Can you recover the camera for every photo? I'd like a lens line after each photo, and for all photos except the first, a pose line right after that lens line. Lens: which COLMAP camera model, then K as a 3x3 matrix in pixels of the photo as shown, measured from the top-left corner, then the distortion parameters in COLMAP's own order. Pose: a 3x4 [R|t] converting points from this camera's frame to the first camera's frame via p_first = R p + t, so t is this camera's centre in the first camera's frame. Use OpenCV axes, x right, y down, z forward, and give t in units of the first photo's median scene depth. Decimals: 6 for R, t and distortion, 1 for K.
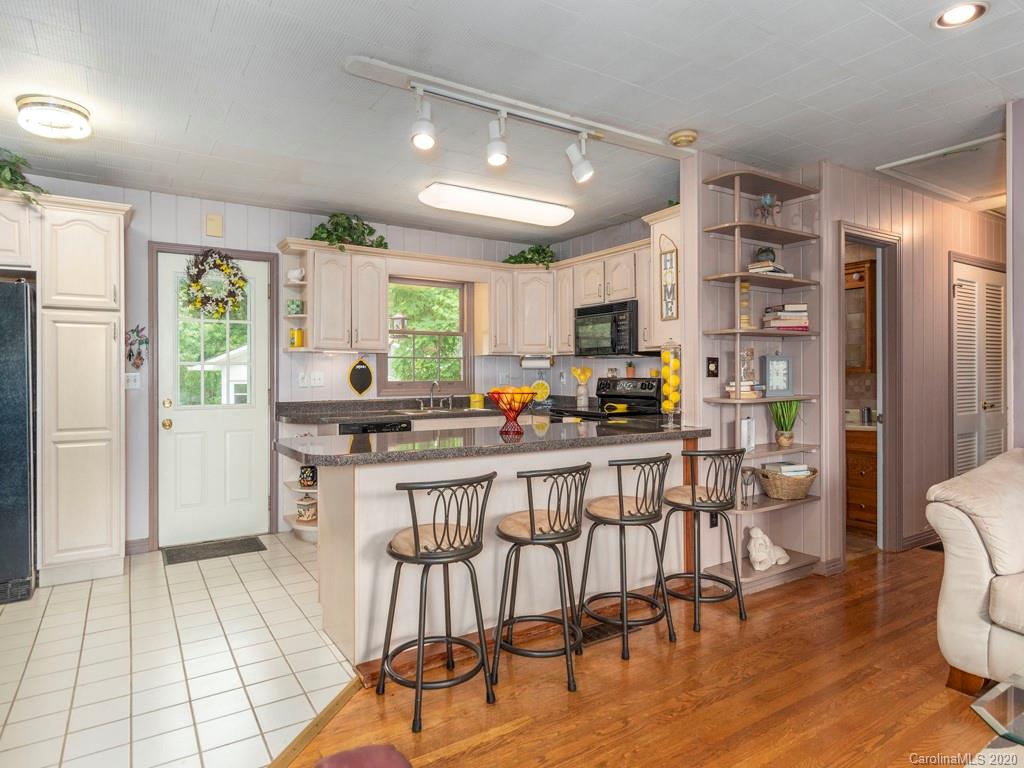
lens RADIAL K [[615.8, 0, 511.0], [0, 615.8, 380.5], [0, 0, 1]] dist [-0.003686, -0.000079]
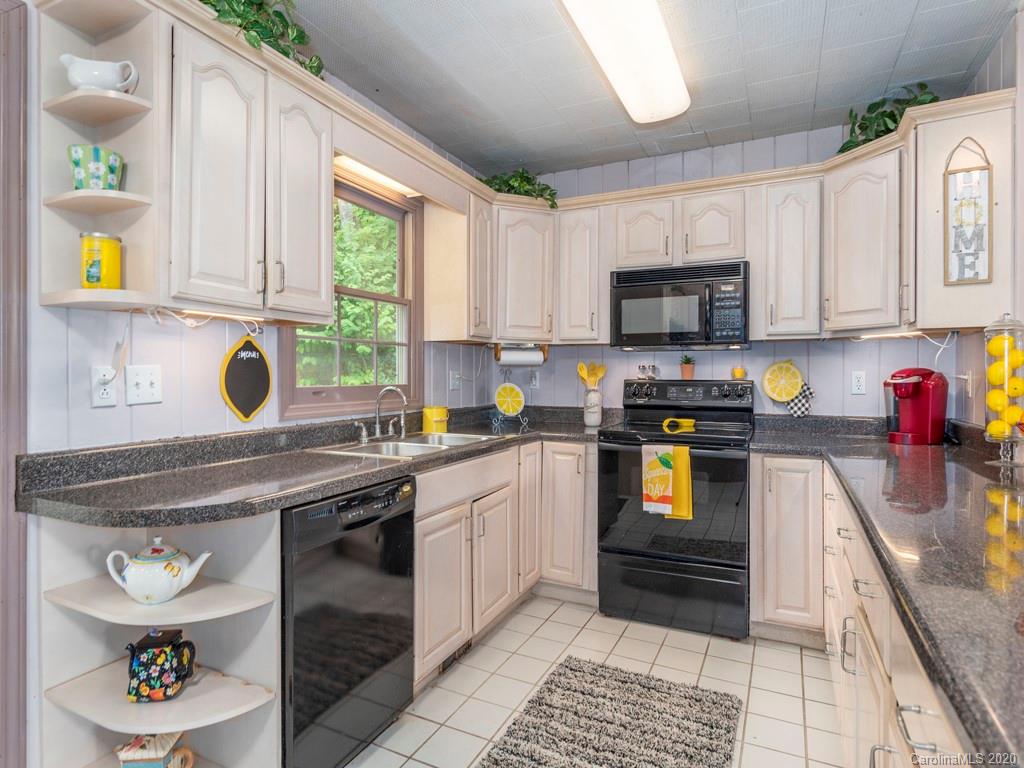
lens RADIAL K [[567.0, 0, 514.8], [0, 567.0, 378.6], [0, 0, 1]] dist [-0.000049, -0.000675]
pose [[0.842808, 0.001447, 0.538212, -0.300724], [0.000795, 0.999992, -0.003933, -0.003546], [-0.538214, 0.003742, 0.842800, 0.566244]]
